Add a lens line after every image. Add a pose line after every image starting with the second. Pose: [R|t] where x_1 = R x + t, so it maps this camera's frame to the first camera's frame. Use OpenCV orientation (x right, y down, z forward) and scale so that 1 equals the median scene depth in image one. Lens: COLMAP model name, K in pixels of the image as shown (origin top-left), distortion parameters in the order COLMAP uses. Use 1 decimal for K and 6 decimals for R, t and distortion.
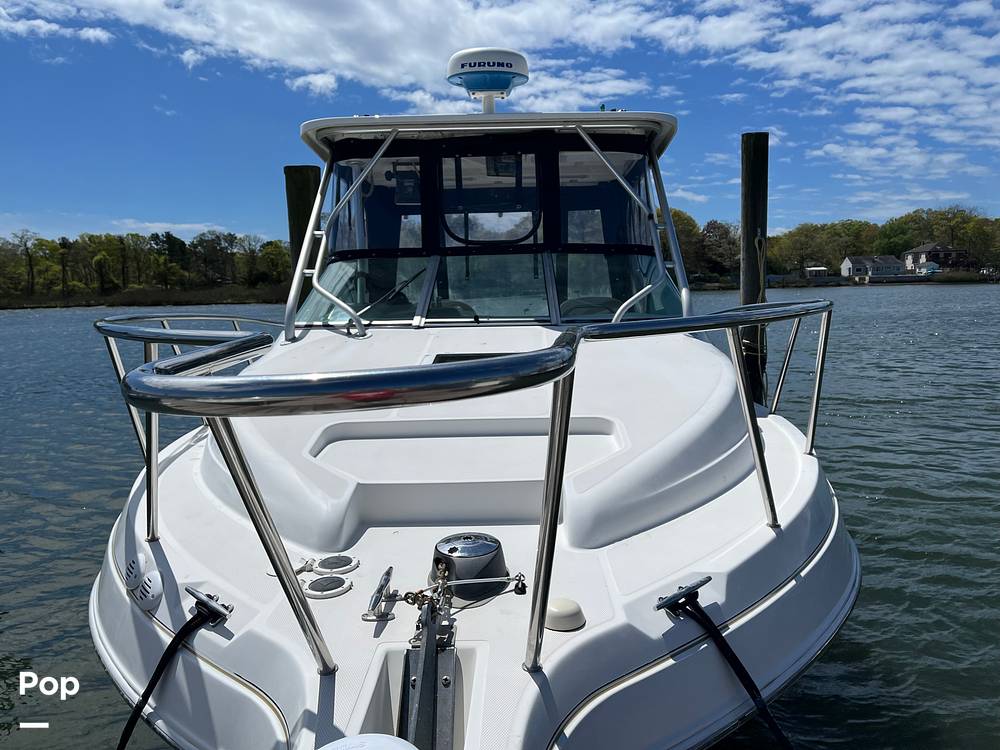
lens RADIAL K [[750.9, 0, 508.1], [0, 750.9, 362.5], [0, 0, 1]] dist [0.051168, -0.077646]
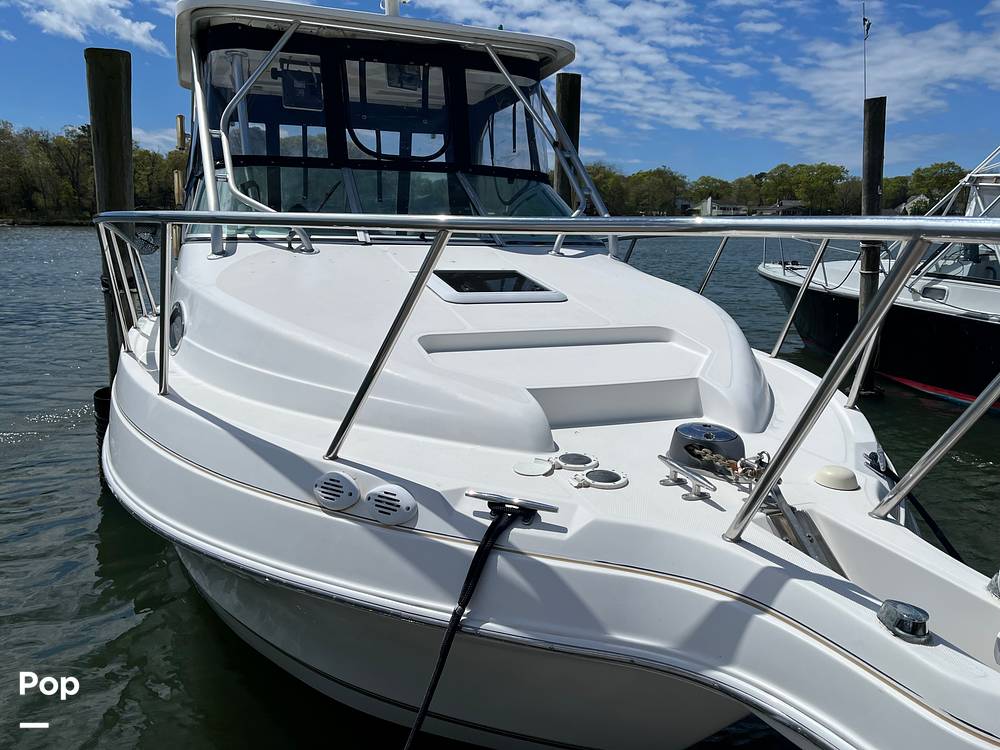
lens RADIAL K [[750.9, 0, 490.2], [0, 750.9, 381.3], [0, 0, 1]] dist [0.051168, -0.077646]
pose [[0.917651, -0.040789, 0.395288, -0.733864], [-0.000760, 0.994536, 0.104388, 0.053212], [-0.397386, -0.096092, 0.912606, 0.126100]]
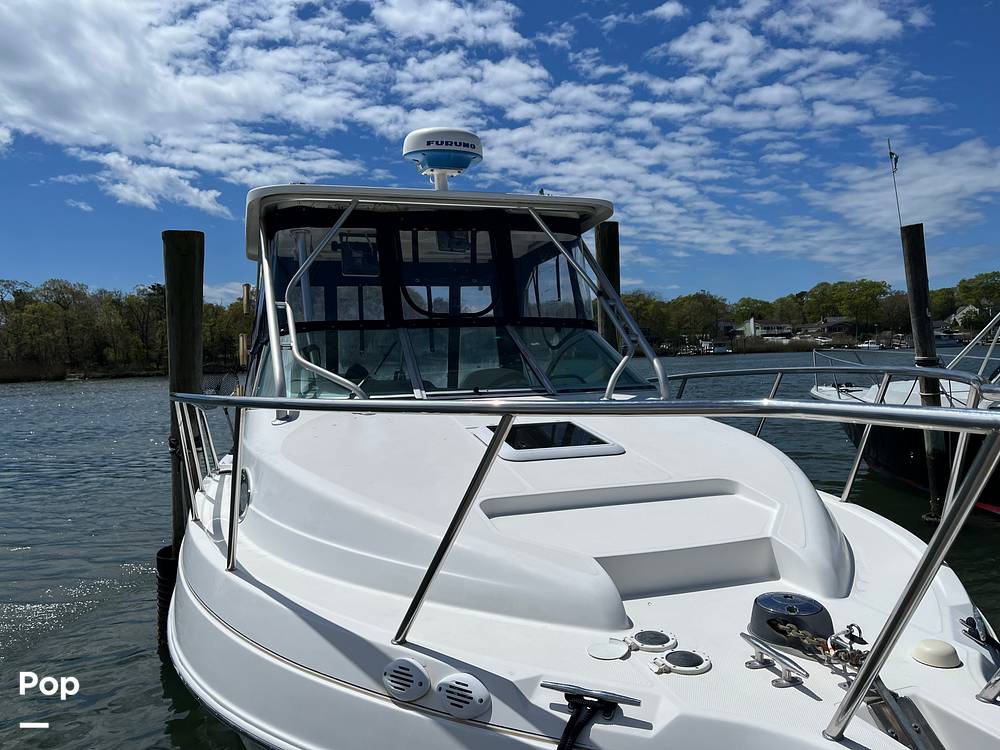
lens RADIAL K [[750.9, 0, 486.4], [0, 750.9, 374.3], [0, 0, 1]] dist [0.051168, -0.077646]
pose [[0.941767, -0.013944, 0.335978, -0.755491], [0.041774, 0.996252, -0.075745, -0.009573], [-0.333663, 0.085370, 0.938819, 0.123272]]
